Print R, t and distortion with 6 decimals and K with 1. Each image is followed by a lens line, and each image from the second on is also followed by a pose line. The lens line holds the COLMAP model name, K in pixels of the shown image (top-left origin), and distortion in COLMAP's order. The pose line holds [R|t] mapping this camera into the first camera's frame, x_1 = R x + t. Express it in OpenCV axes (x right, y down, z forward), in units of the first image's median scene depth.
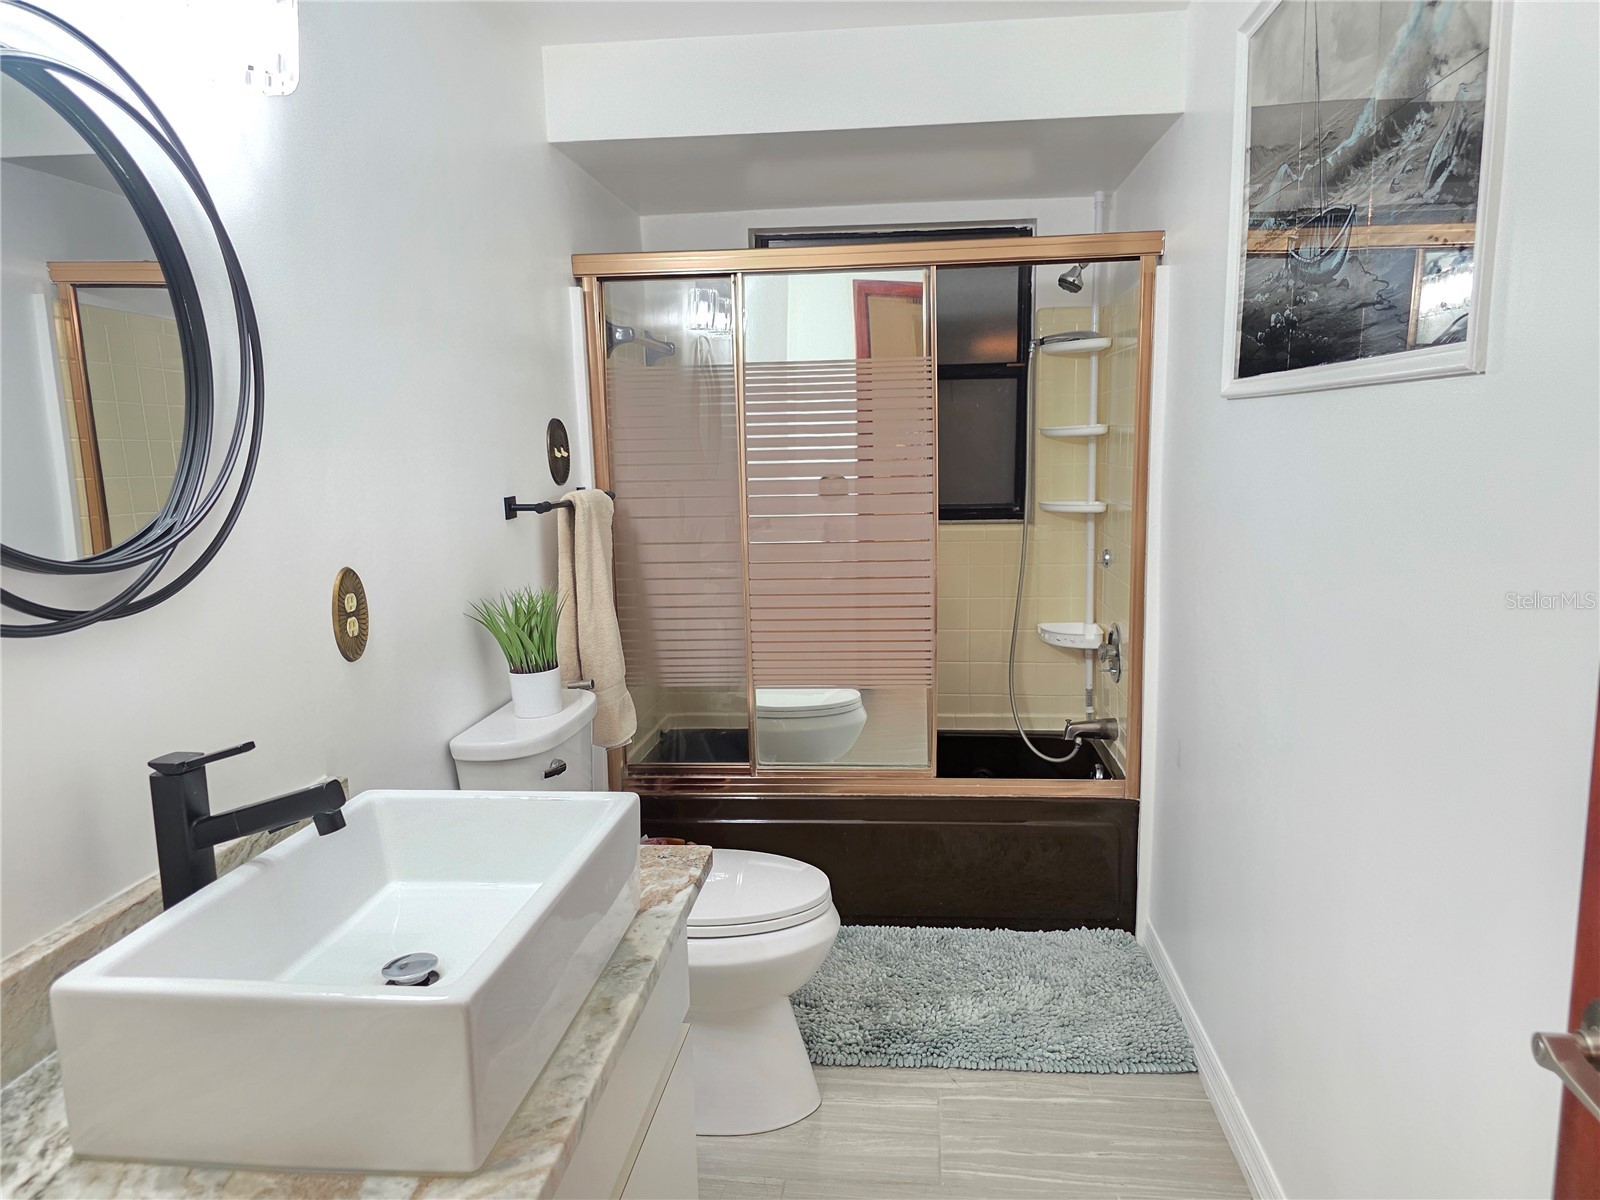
lens RADIAL K [[1076.0, 0, 804.5], [0, 1076.0, 612.0], [0, 0, 1]] dist [0.037464, -0.032384]
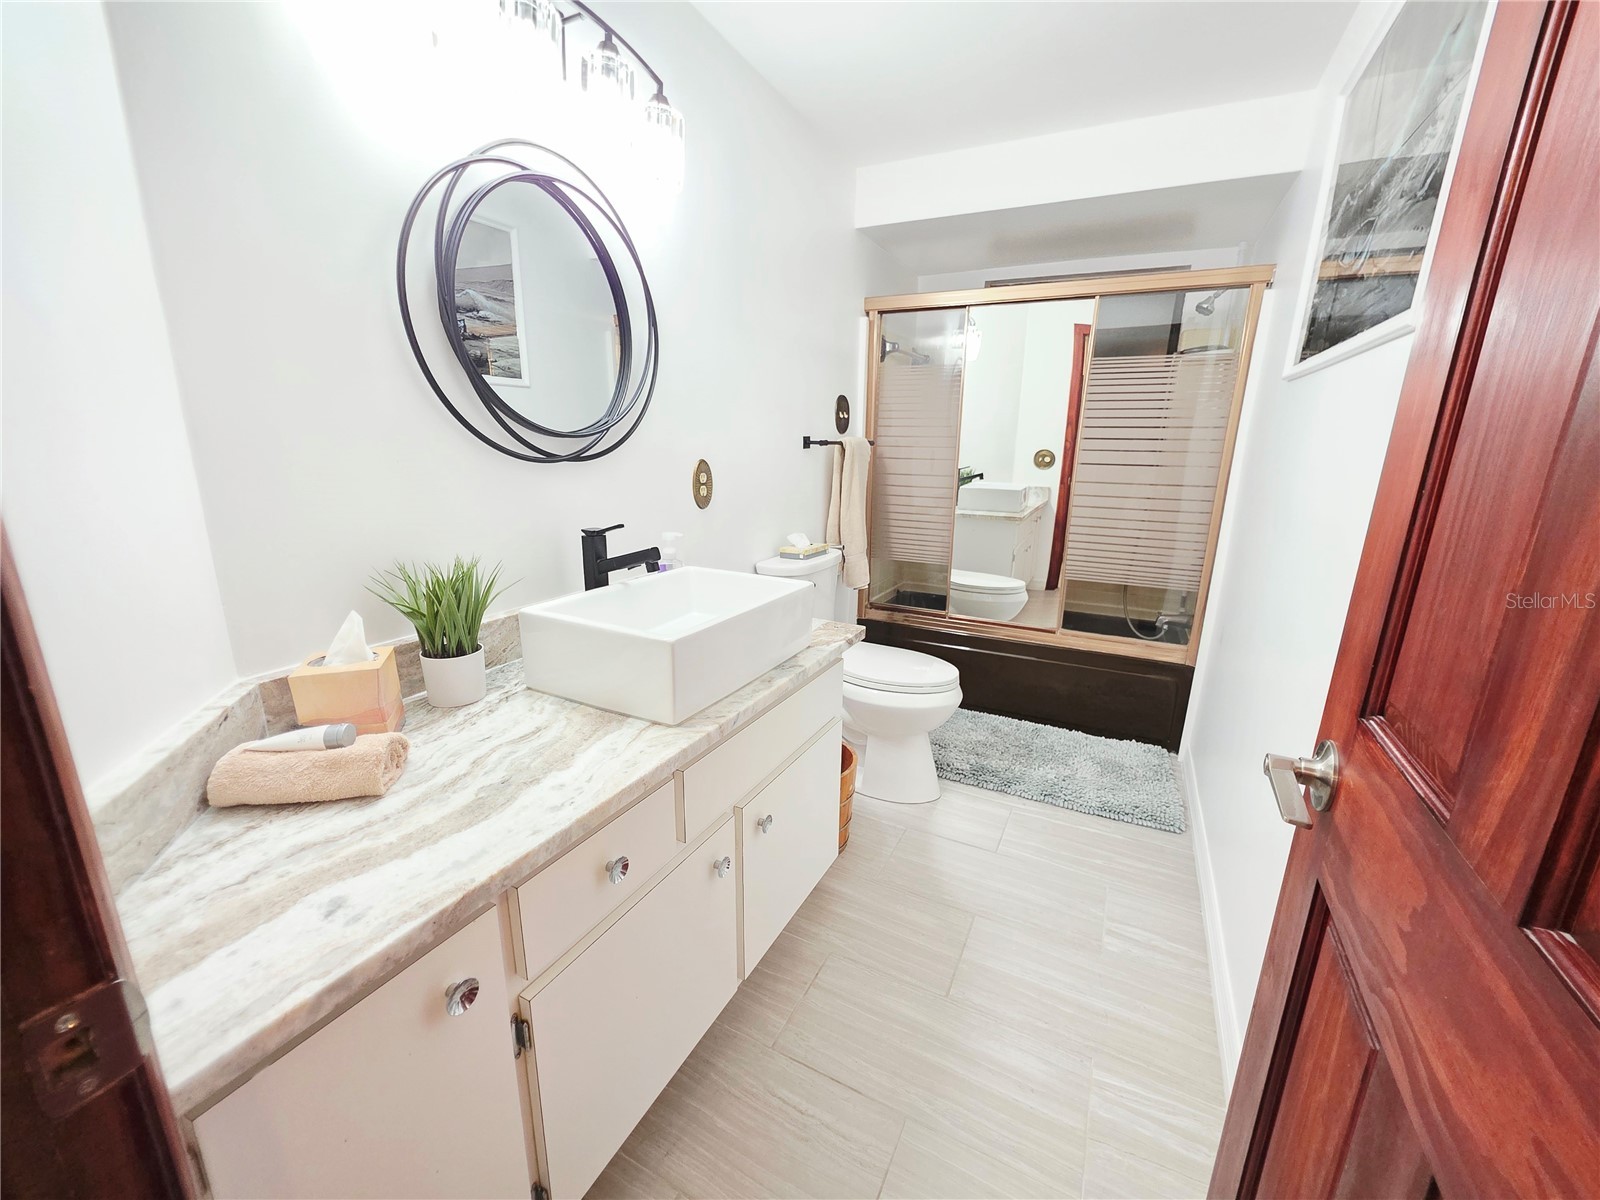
lens RADIAL K [[644.8, 0, 798.9], [0, 644.8, 604.0], [0, 0, 1]] dist [-0.002396, 0.000930]
pose [[0.928310, 0.130093, -0.348304, 0.118919], [-0.097503, 0.989182, 0.109597, 0.051113], [0.358794, -0.067779, 0.930953, -0.012224]]
